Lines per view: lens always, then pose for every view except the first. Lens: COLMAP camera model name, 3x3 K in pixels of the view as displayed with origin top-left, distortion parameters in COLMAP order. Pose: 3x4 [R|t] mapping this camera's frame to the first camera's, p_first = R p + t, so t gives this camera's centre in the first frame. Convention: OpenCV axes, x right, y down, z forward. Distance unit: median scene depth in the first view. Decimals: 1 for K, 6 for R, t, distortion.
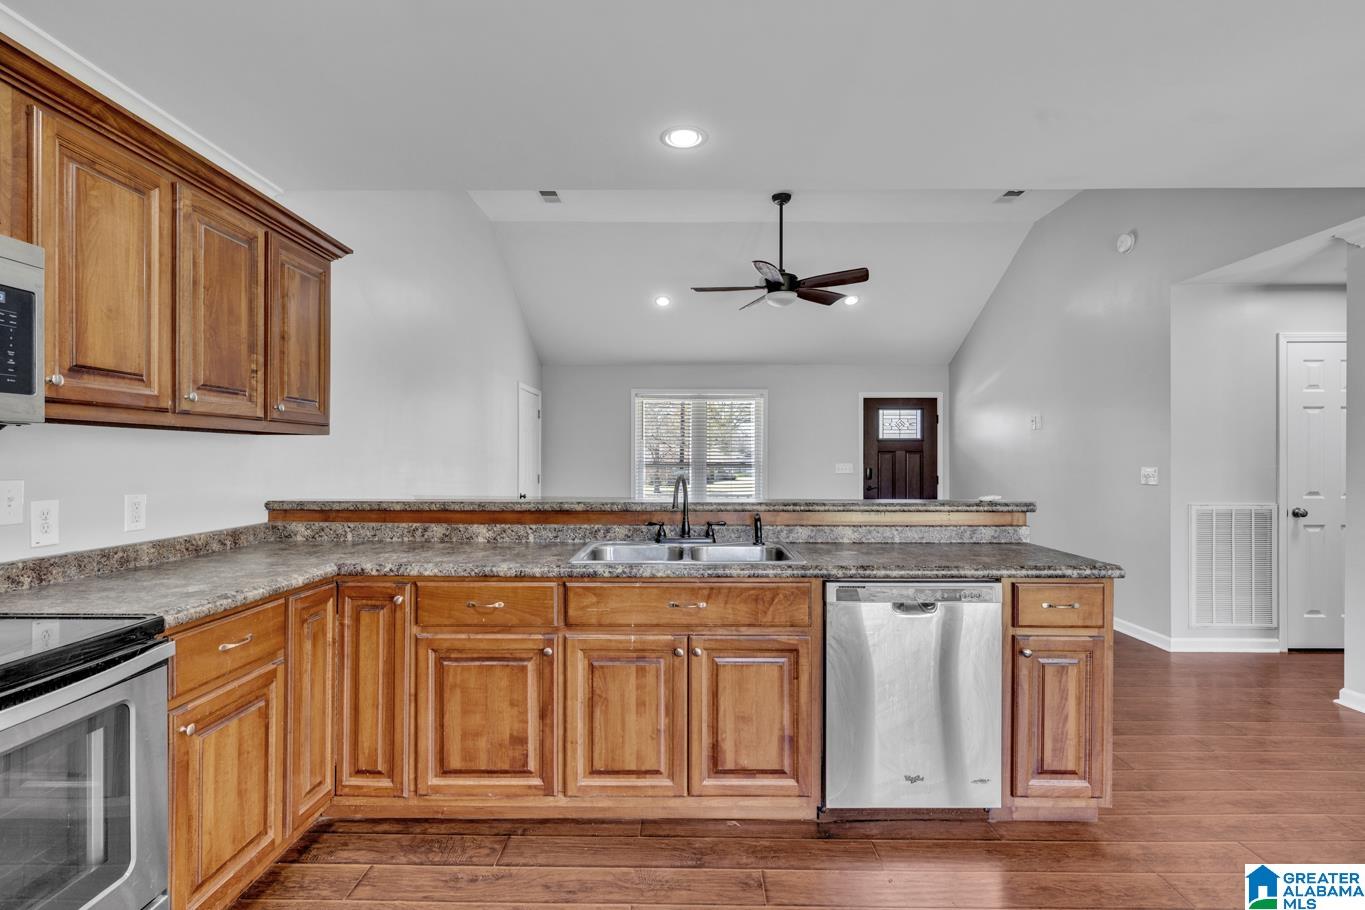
lens RADIAL K [[644.2, 0, 682.0], [0, 644.2, 456.2], [0, 0, 1]] dist [-0.004642, -0.001109]
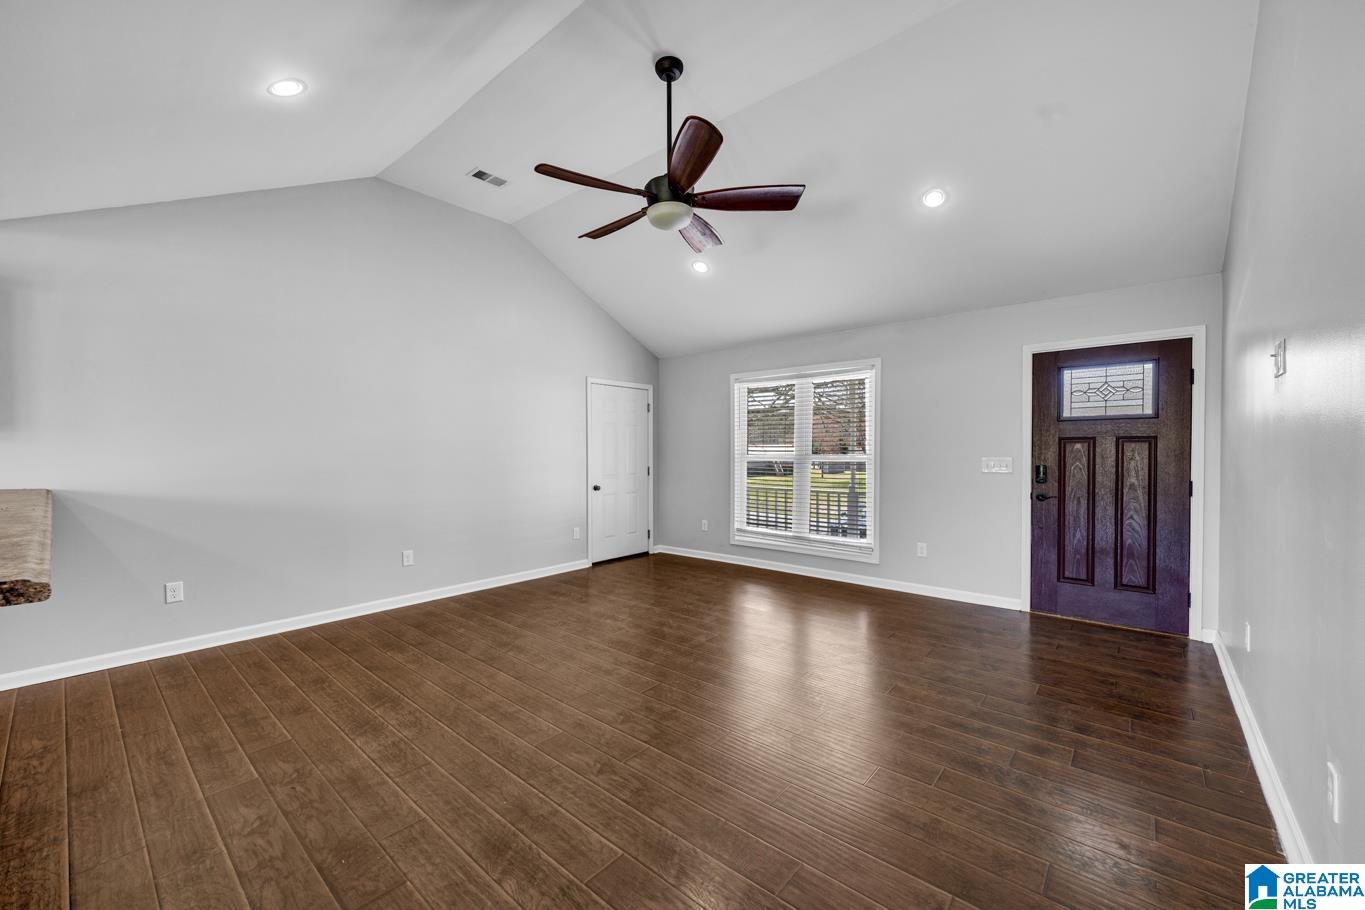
lens RADIAL K [[539.8, 0, 686.1], [0, 539.8, 456.6], [0, 0, 1]] dist [-0.000200, 0.000302]
pose [[0.772368, 0.001657, -0.635173, 1.285871], [0.006499, 0.999924, 0.010511, 0.004503], [0.635142, -0.012246, 0.772298, 1.394407]]
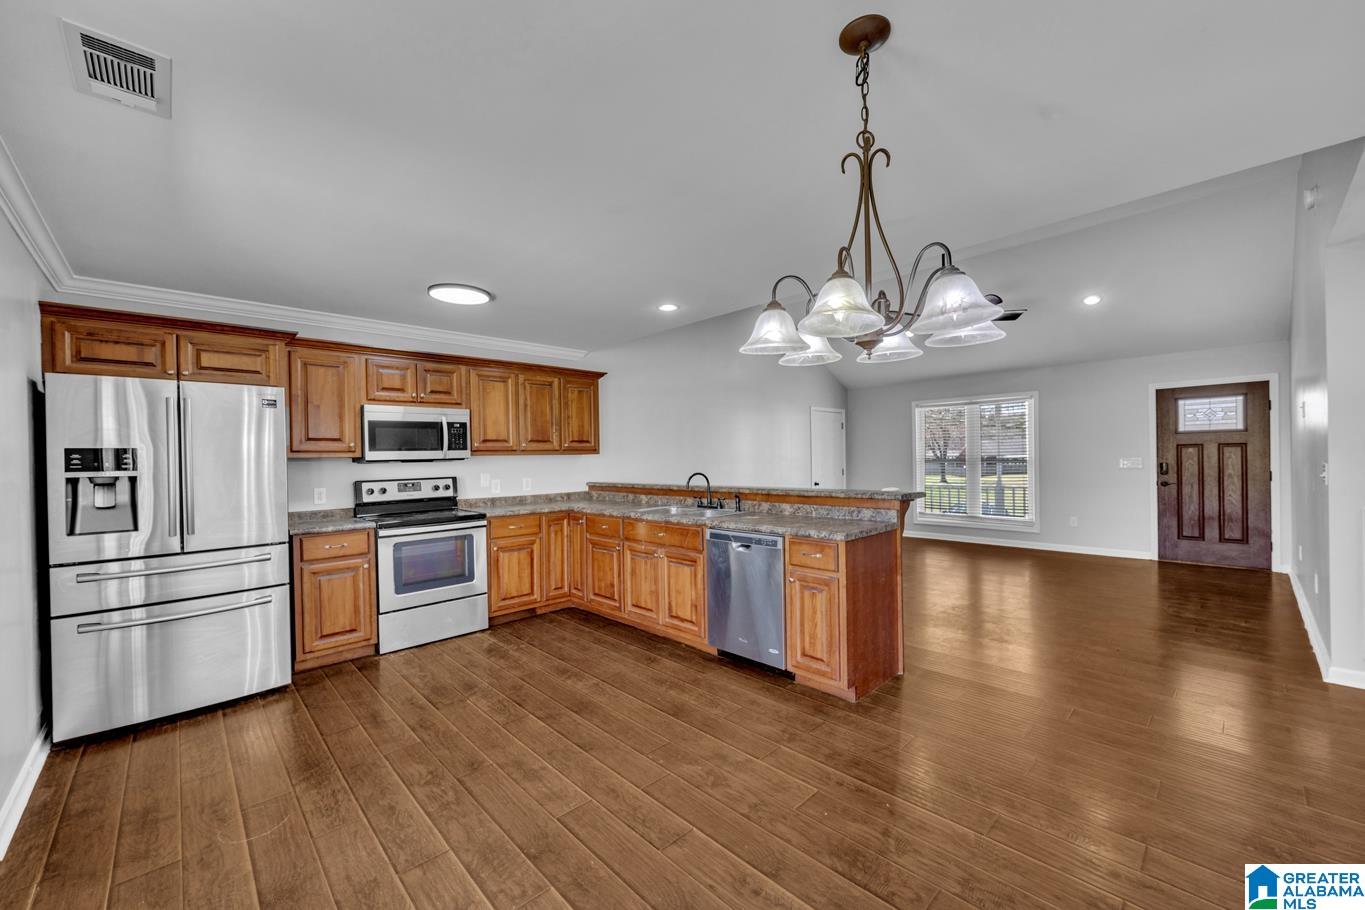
lens RADIAL K [[539.8, 0, 683.5], [0, 539.8, 457.1], [0, 0, 1]] dist [-0.000200, 0.000302]
pose [[0.693465, -0.016755, -0.720295, 1.341278], [0.021246, 0.999770, -0.002801, -0.013494], [0.720177, -0.013361, 0.693662, -0.166434]]
